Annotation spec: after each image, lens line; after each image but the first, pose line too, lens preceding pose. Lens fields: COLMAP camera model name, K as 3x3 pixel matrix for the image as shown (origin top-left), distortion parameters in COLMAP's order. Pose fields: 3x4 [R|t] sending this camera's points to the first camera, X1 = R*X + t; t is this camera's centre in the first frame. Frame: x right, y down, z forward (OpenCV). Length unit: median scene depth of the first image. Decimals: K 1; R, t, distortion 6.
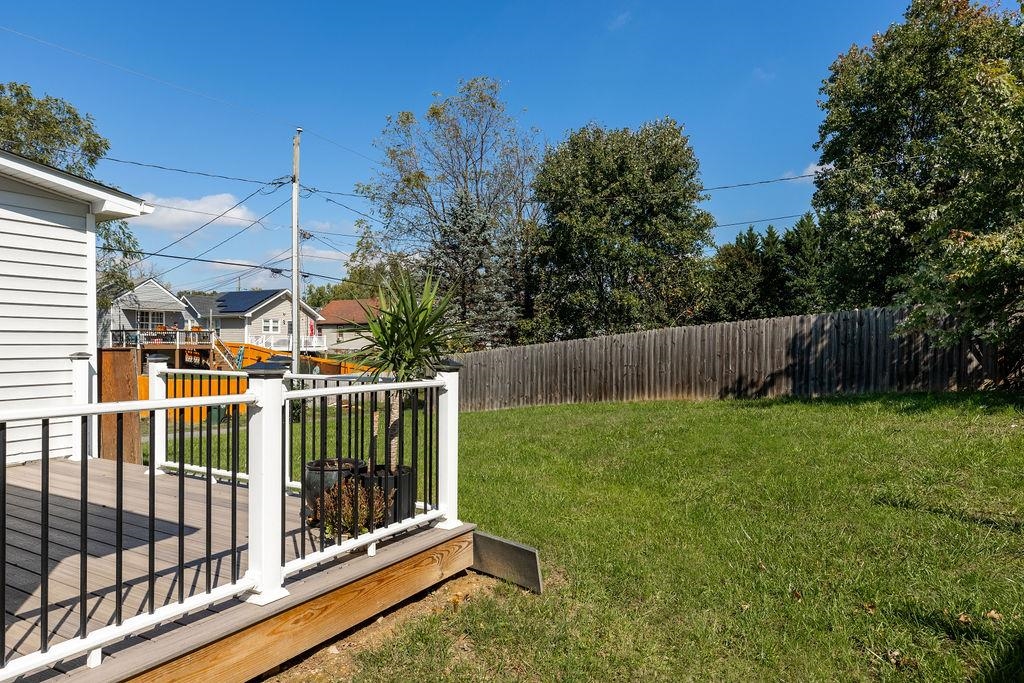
lens RADIAL K [[628.6, 0, 512.0], [0, 628.6, 341.5], [0, 0, 1]] dist [-0.002421, -0.000738]
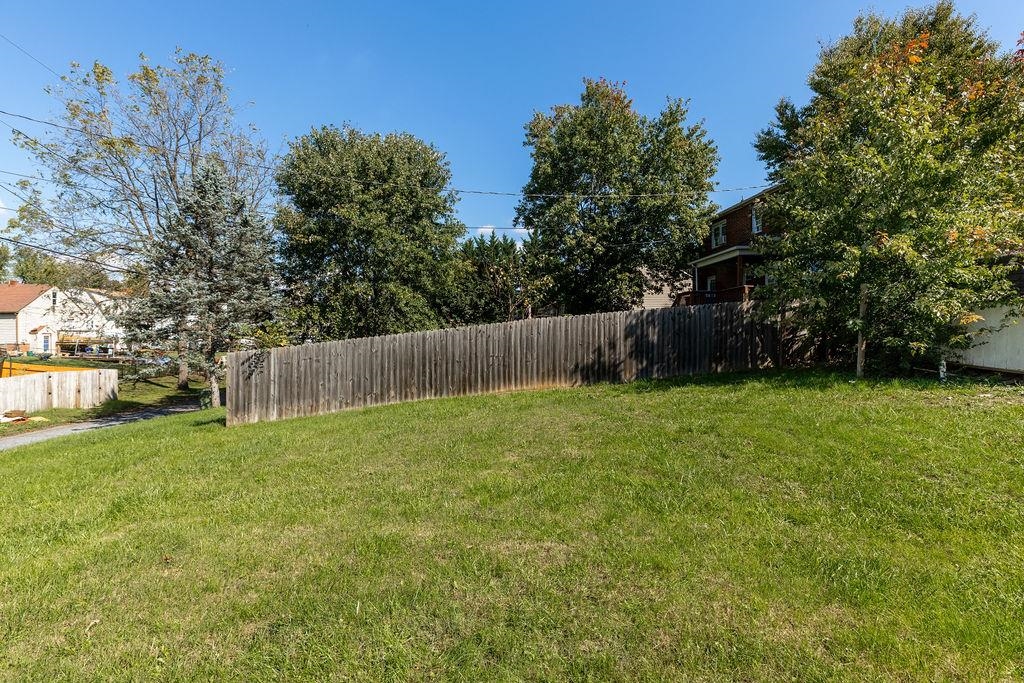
lens RADIAL K [[469.4, 0, 512.0], [0, 469.4, 341.5], [0, 0, 1]] dist [-0.002737, -0.000041]
pose [[0.810634, -0.010902, 0.585452, -0.214546], [0.000593, 0.999841, 0.017797, 0.002040], [-0.585553, -0.014080, 0.810511, 0.363866]]
